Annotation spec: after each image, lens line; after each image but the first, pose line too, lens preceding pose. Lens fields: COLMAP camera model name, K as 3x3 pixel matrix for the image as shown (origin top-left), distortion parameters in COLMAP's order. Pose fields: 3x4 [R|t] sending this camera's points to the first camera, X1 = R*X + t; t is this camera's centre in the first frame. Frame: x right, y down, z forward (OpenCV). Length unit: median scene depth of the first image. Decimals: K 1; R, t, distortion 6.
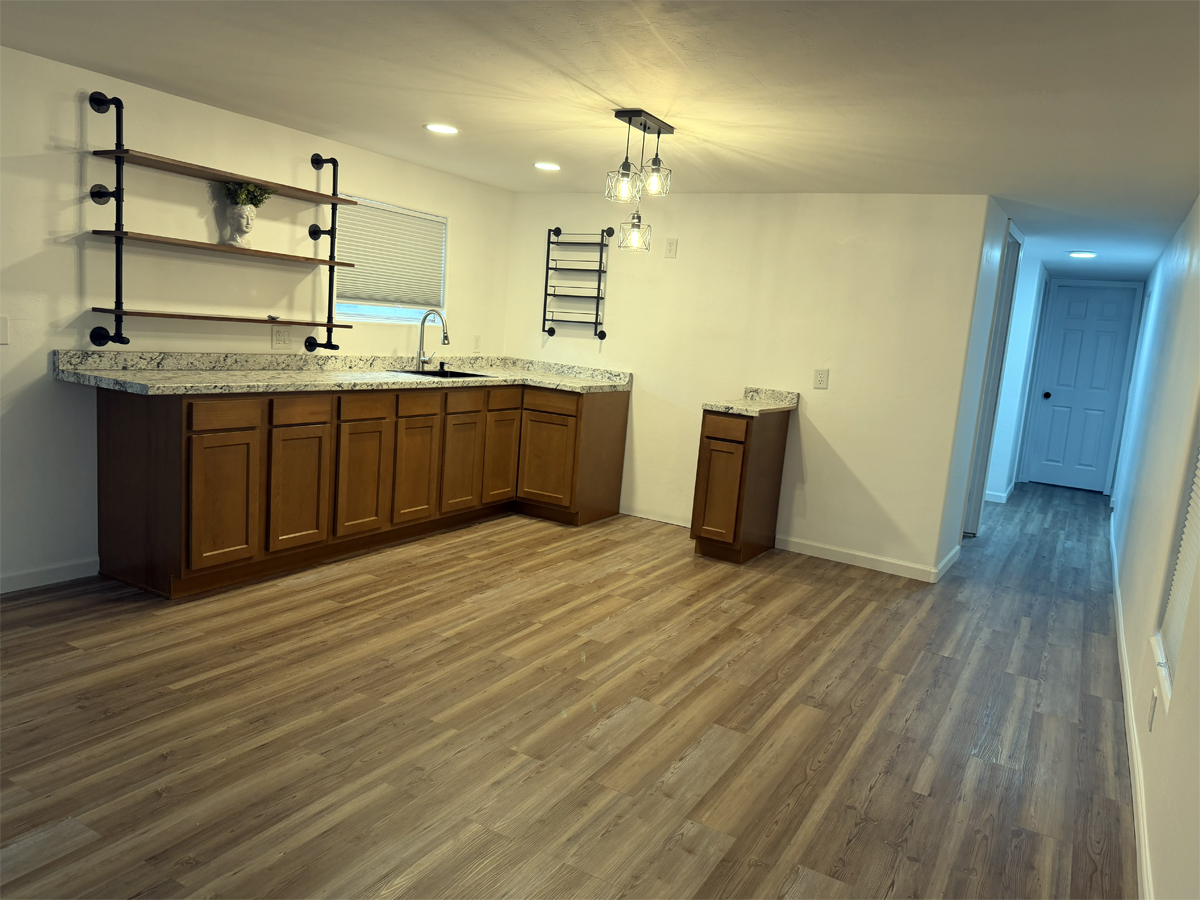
lens RADIAL K [[843.1, 0, 601.1], [0, 843.1, 450.3], [0, 0, 1]] dist [0.071989, -0.096686]
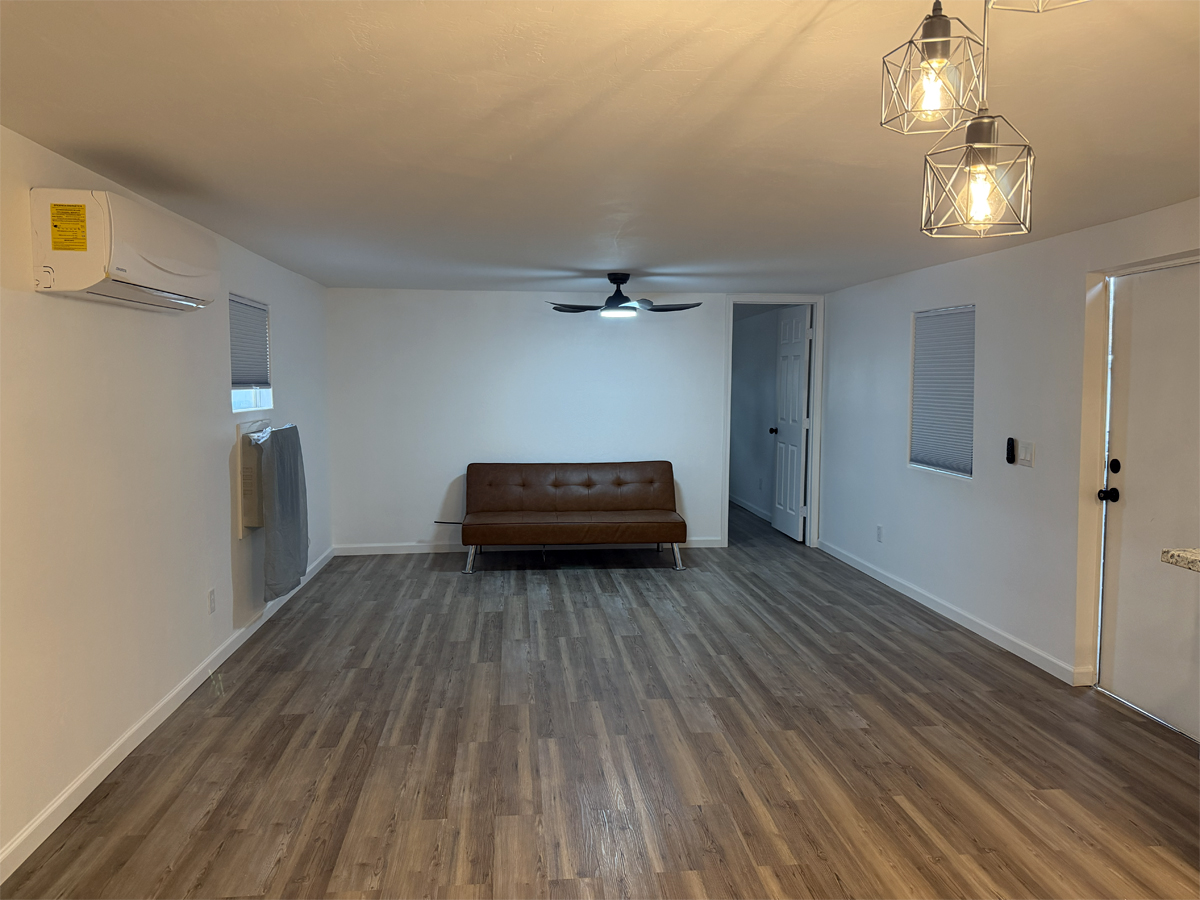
lens RADIAL K [[843.1, 0, 597.4], [0, 843.1, 439.5], [0, 0, 1]] dist [0.071989, -0.096686]
pose [[-0.805726, -0.047036, -0.590419, 0.290648], [-0.160959, 0.976715, 0.141846, -0.160645], [0.569999, 0.209322, -0.794535, 1.030994]]
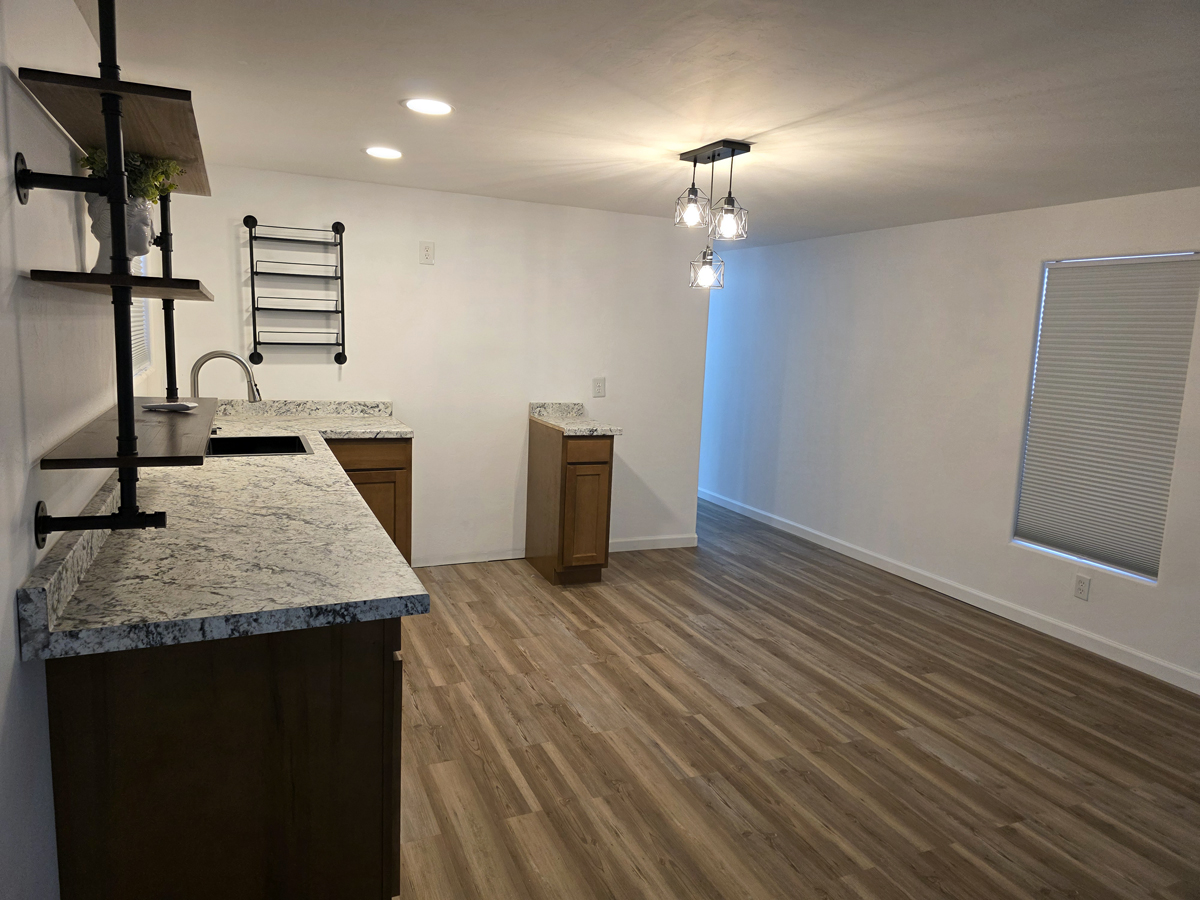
lens RADIAL K [[808.4, 0, 603.9], [0, 808.4, 443.3], [0, 0, 1]] dist [0.062967, -0.053502]
pose [[0.587879, -0.173942, 0.790027, -0.659996], [0.129743, 0.984240, 0.120157, -0.165674], [-0.798476, 0.031863, 0.601182, 0.486385]]
